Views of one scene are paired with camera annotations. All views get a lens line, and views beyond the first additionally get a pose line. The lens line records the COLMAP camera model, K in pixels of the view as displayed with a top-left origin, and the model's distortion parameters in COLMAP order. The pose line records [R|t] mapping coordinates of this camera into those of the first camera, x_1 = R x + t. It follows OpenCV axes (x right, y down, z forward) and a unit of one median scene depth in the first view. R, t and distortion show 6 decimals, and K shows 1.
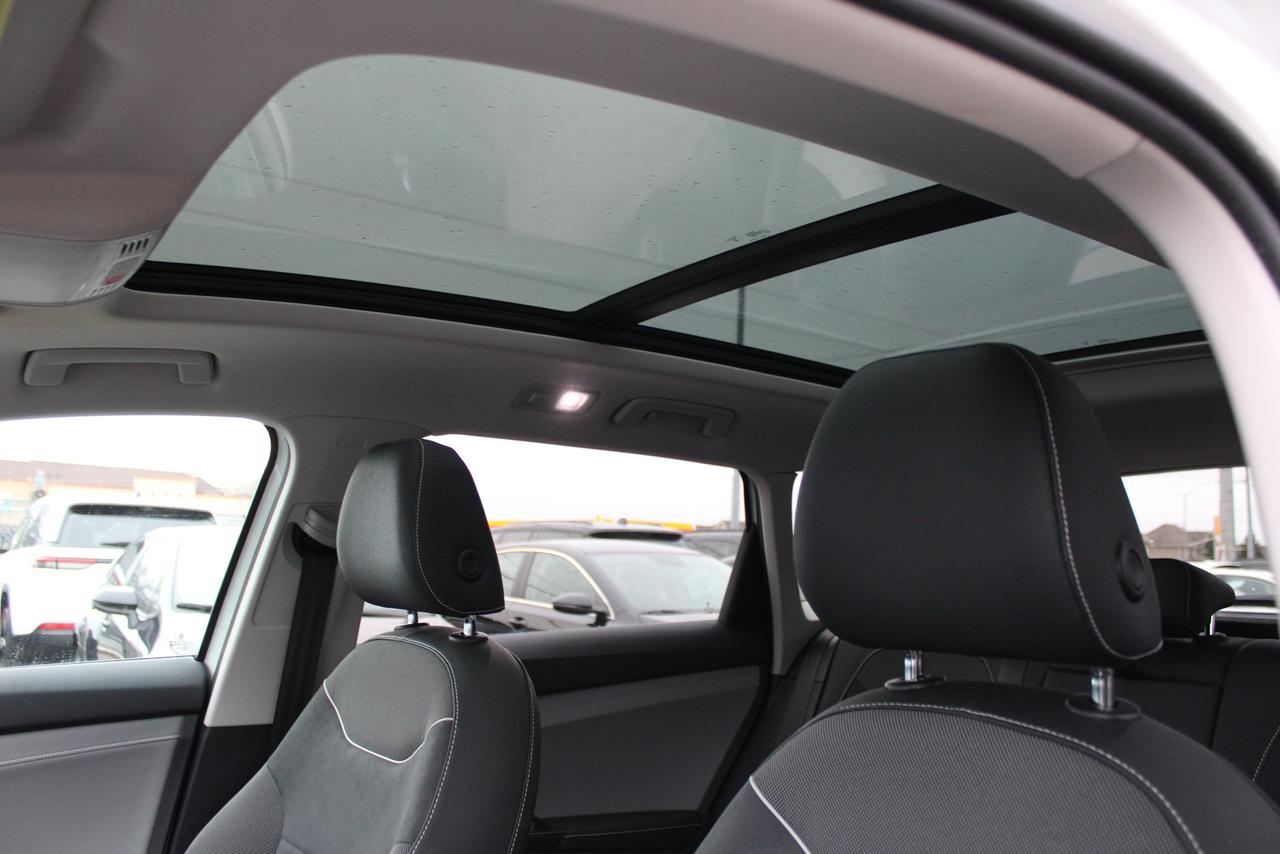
lens RADIAL K [[1073.9, 0, 646.7], [0, 1073.9, 436.6], [0, 0, 1]] dist [-0.136650, 0.087871]
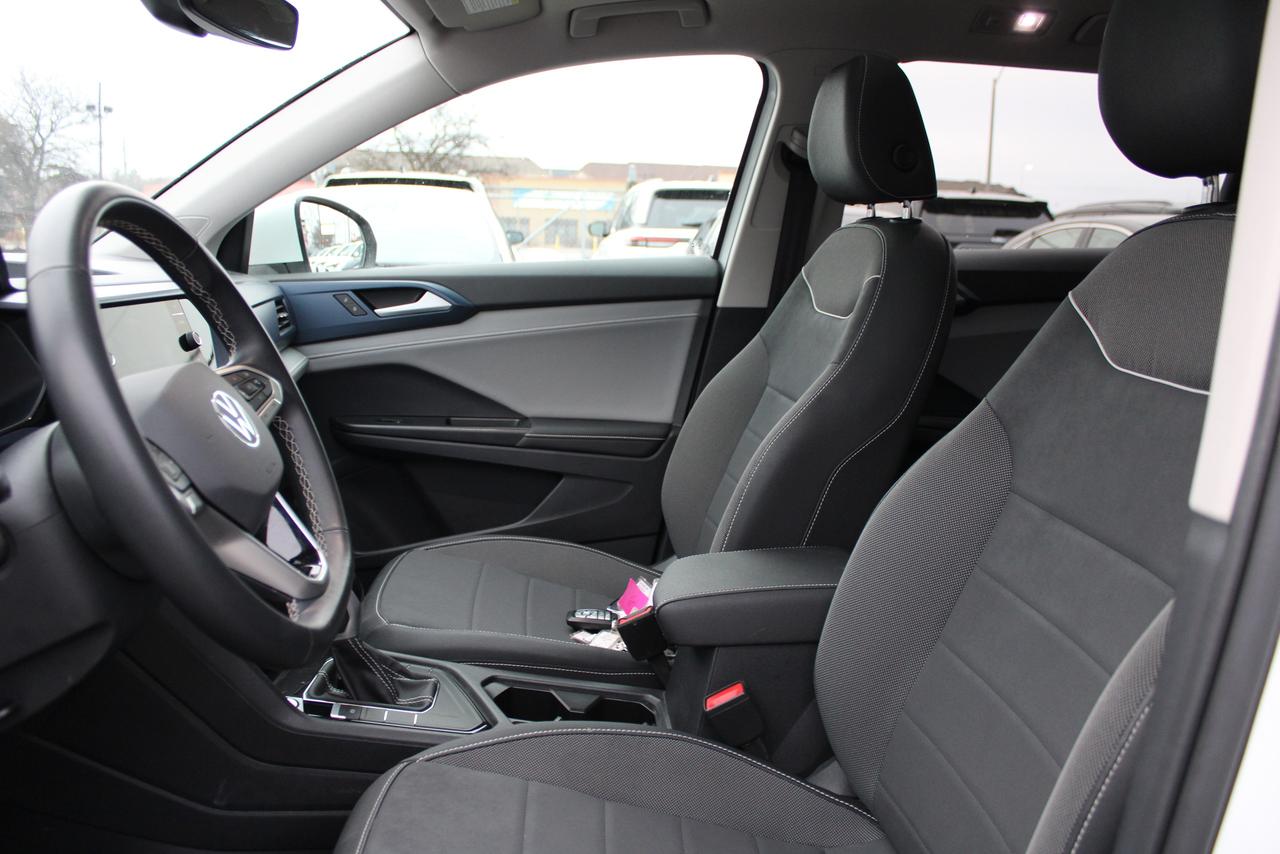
lens RADIAL K [[1073.9, 0, 633.9], [0, 1073.9, 426.6], [0, 0, 1]] dist [-0.136650, 0.087871]
pose [[0.860136, 0.080763, -0.503631, 0.161410], [0.060674, 0.964173, 0.258241, 0.071862], [0.506444, -0.252679, 0.824420, -0.173376]]
